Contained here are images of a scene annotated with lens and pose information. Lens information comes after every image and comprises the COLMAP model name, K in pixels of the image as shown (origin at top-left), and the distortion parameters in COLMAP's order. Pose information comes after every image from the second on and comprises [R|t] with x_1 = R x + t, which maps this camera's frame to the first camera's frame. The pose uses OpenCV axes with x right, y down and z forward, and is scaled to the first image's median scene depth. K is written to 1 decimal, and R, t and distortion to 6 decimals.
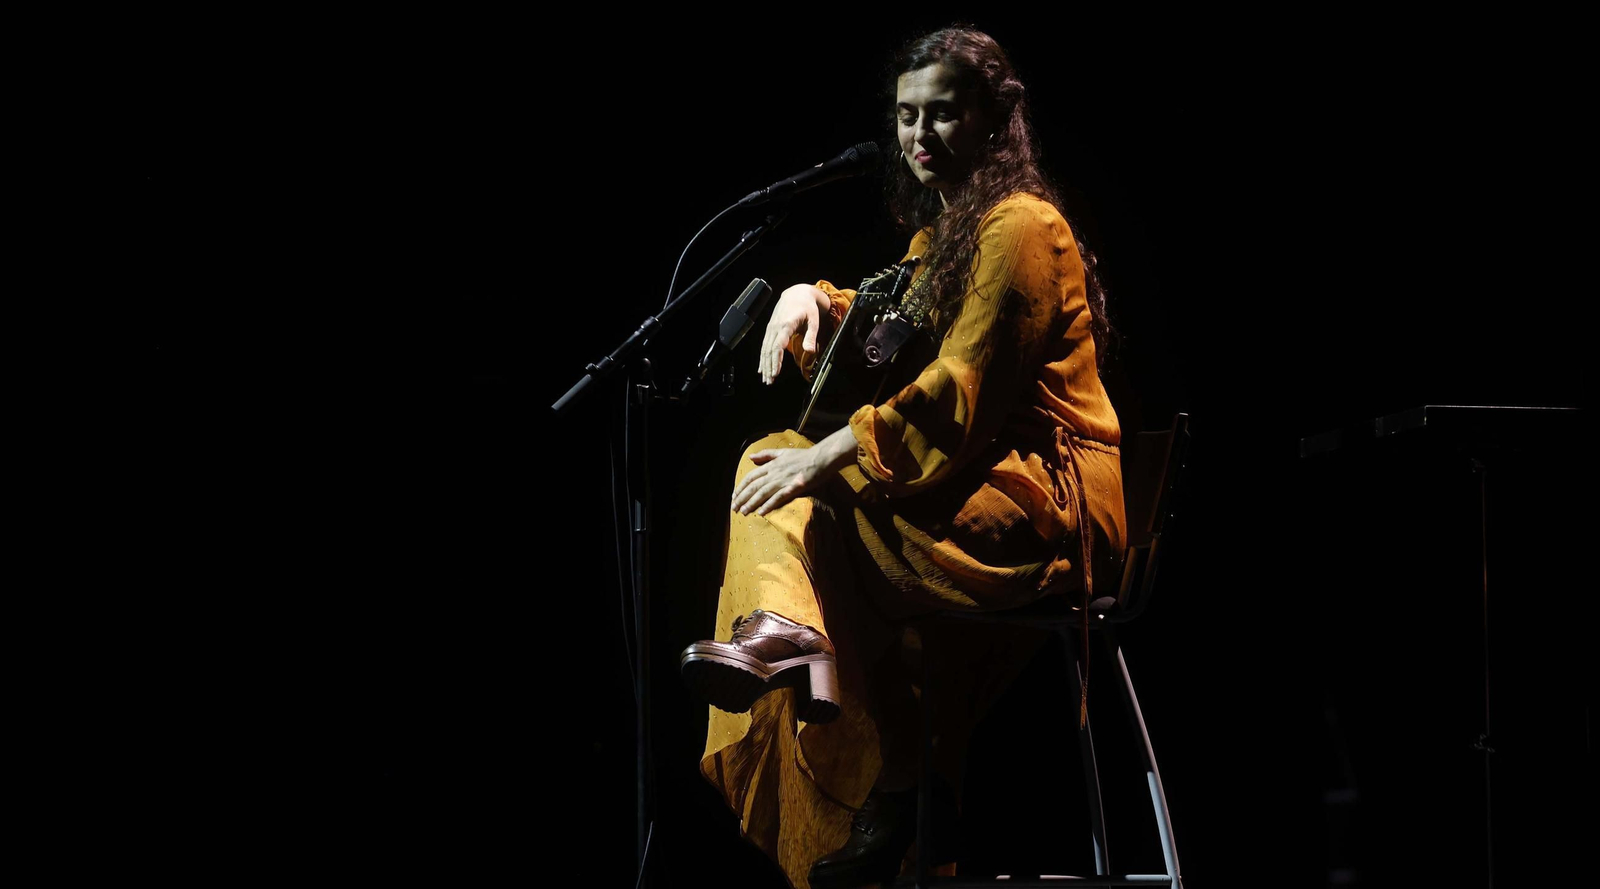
lens RADIAL K [[6836.6, 0, 797.0], [0, 6836.6, 451.8], [0, 0, 1]] dist [0.660785, 0.000000]
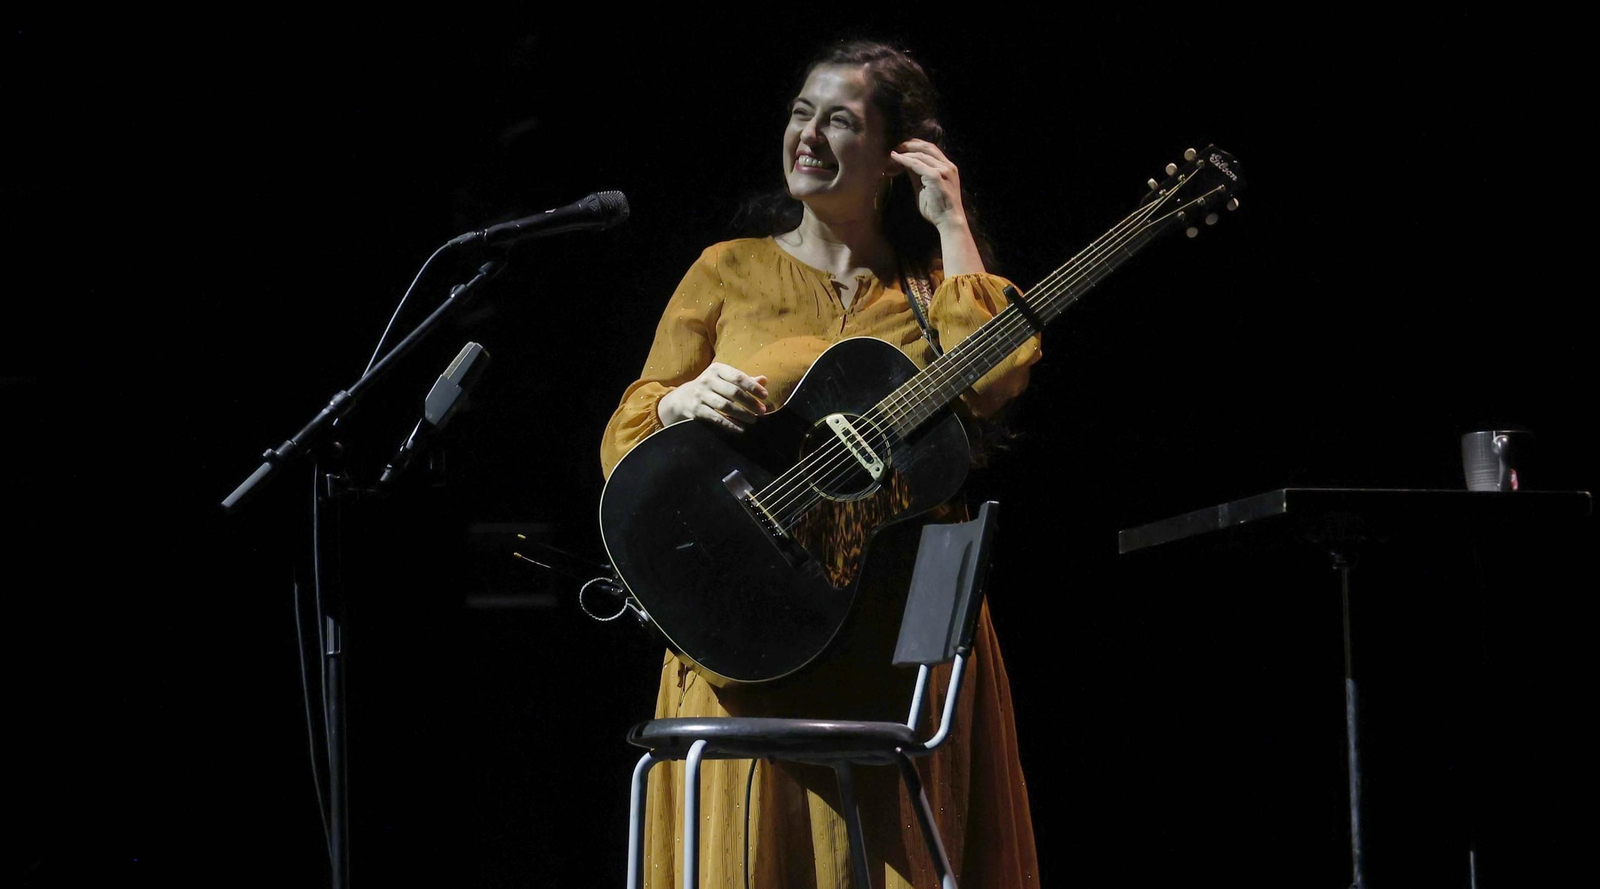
lens RADIAL K [[5614.3, 0, 800.4], [0, 5614.3, 446.2], [0, 0, 1]] dist [-0.555349, 0.000000]
pose [[0.998018, -0.011627, 0.061852, -0.008140], [0.012997, 0.999678, -0.021788, 0.002179], [-0.061579, 0.022548, 0.997847, 0.328855]]
